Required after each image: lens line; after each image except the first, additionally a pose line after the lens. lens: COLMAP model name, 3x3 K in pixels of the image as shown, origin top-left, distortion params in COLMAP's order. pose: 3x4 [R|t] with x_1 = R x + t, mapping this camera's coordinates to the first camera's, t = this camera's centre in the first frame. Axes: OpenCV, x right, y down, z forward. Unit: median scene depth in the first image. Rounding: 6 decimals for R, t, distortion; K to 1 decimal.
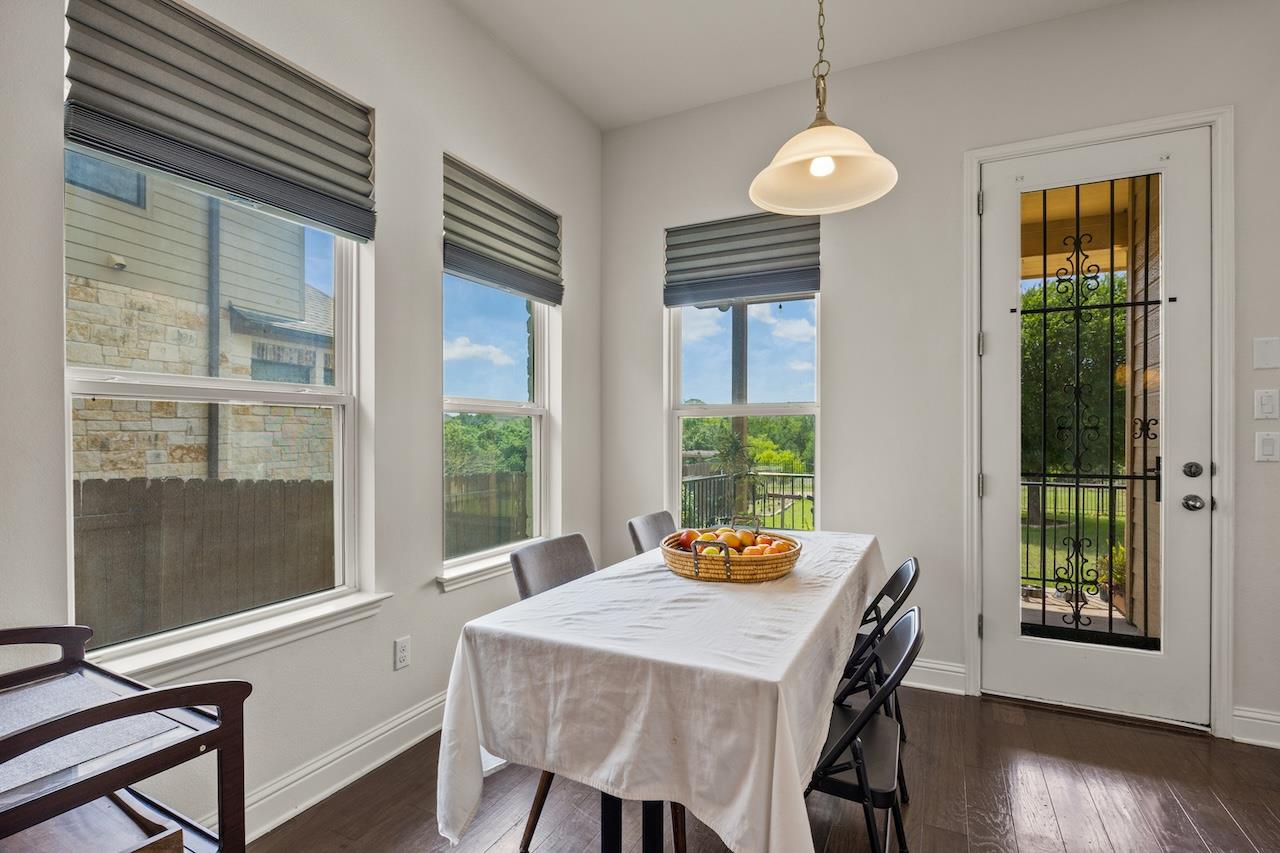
lens RADIAL K [[604.5, 0, 644.3], [0, 604.5, 434.2], [0, 0, 1]] dist [-0.000454, -0.001146]
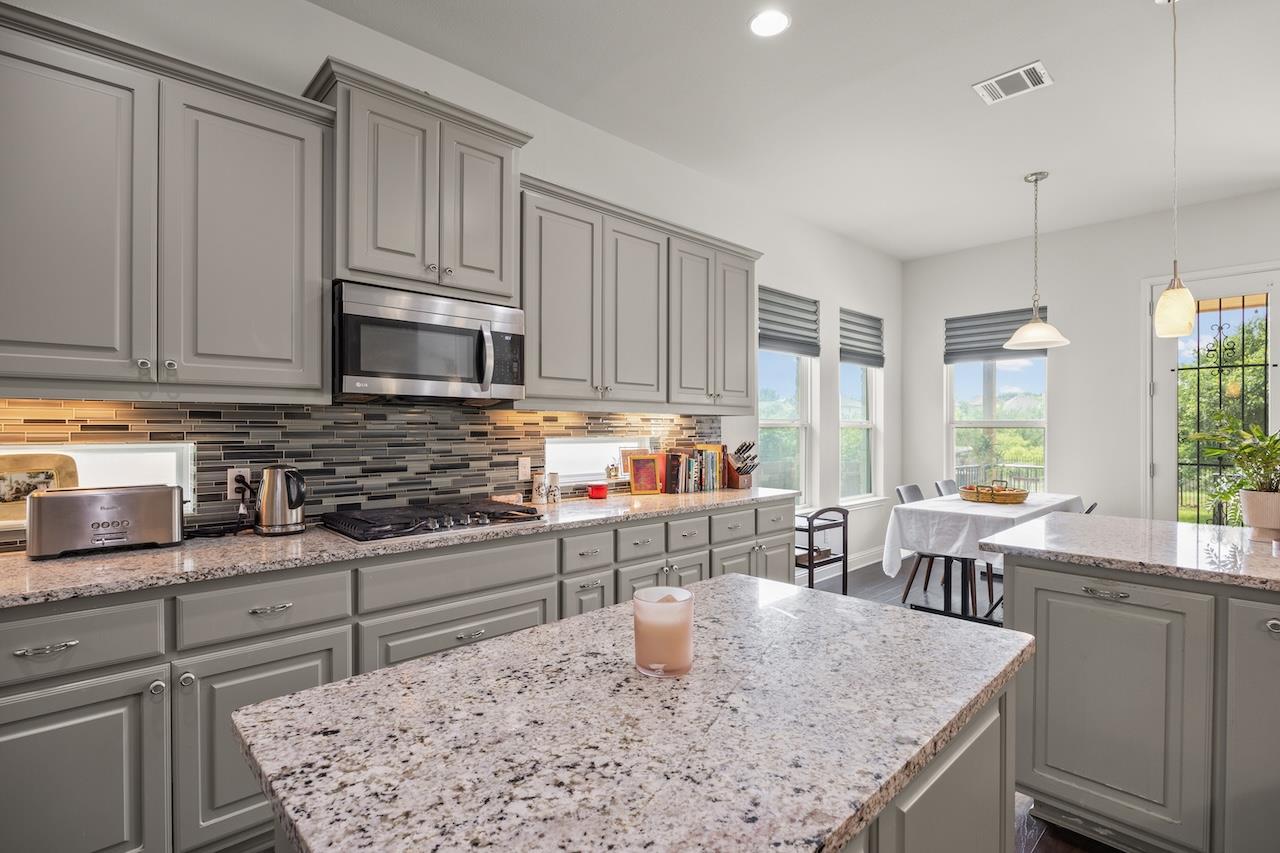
lens RADIAL K [[604.5, 0, 644.3], [0, 604.5, 434.2], [0, 0, 1]] dist [-0.000454, -0.001146]
pose [[0.939491, -0.000440, -0.342573, -0.248642], [0.003534, 0.999958, 0.008408, -0.039521], [0.342556, -0.009110, 0.939453, -1.263766]]
